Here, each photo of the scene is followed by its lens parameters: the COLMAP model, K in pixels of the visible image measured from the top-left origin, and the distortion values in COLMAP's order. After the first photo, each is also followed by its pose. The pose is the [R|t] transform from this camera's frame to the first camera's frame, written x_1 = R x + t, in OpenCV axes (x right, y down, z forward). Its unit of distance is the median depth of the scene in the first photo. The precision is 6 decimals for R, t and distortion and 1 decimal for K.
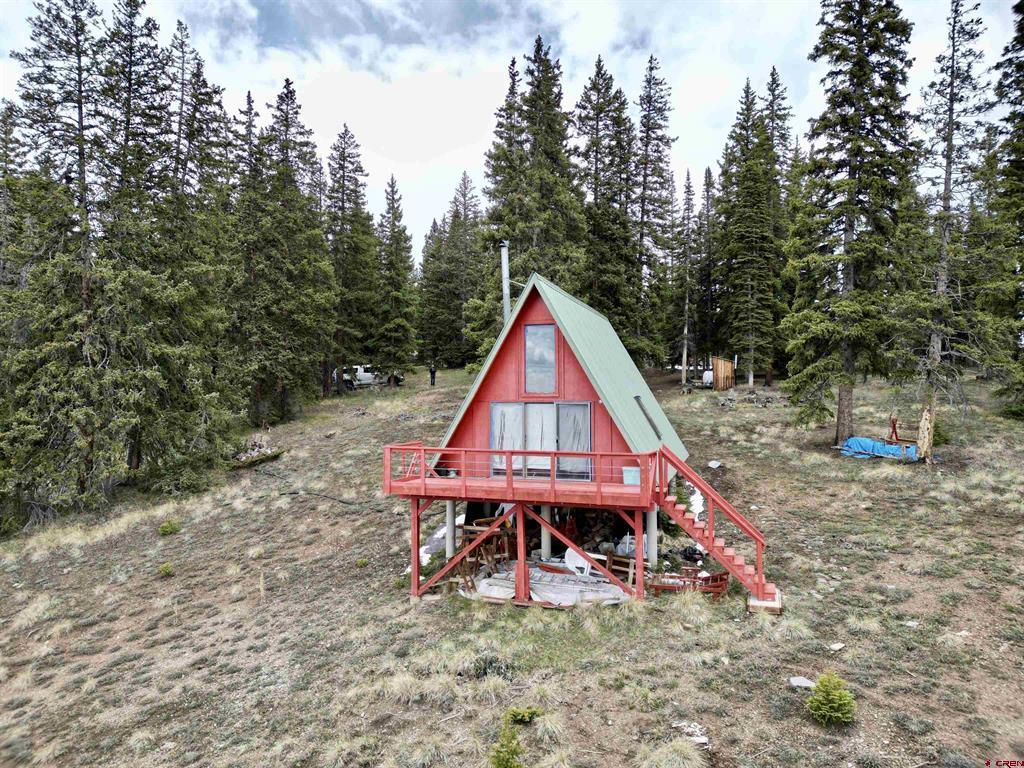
lens RADIAL K [[708.8, 0, 512.8], [0, 708.8, 381.5], [0, 0, 1]] dist [0.052016, -0.041305]
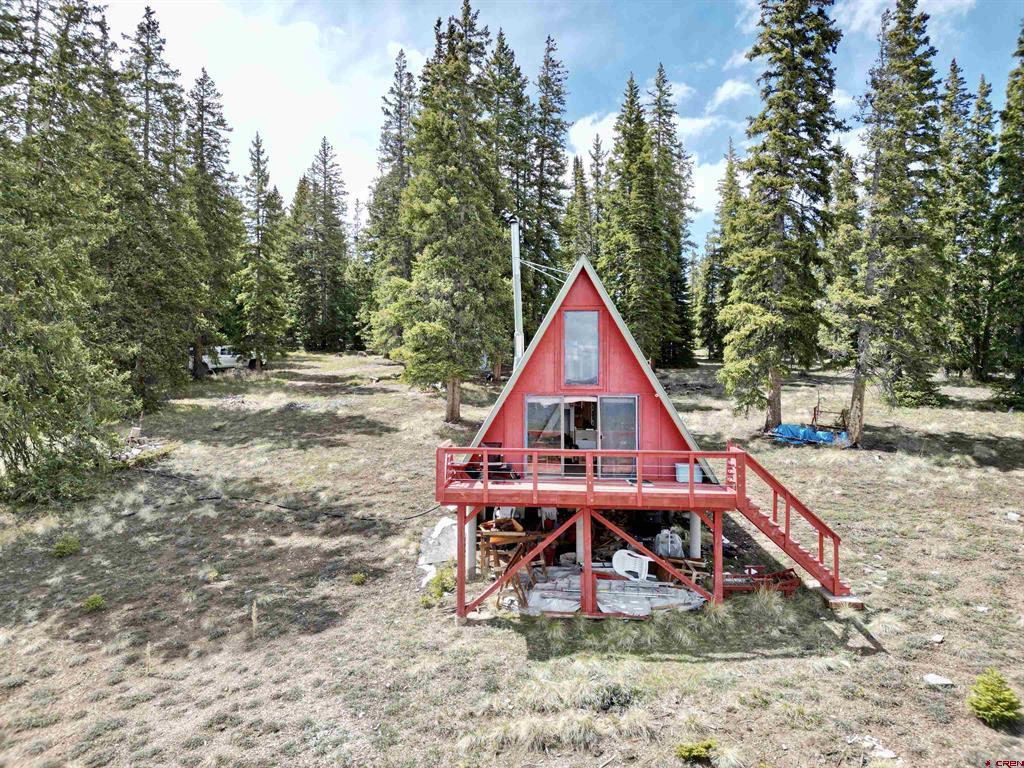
lens RADIAL K [[708.8, 0, 509.6], [0, 708.8, 383.0], [0, 0, 1]] dist [0.052016, -0.041305]
pose [[0.965699, 0.002713, 0.259649, -0.196730], [-0.009804, 0.999613, 0.026020, -0.006863], [-0.259478, -0.027673, 0.965352, 0.089751]]
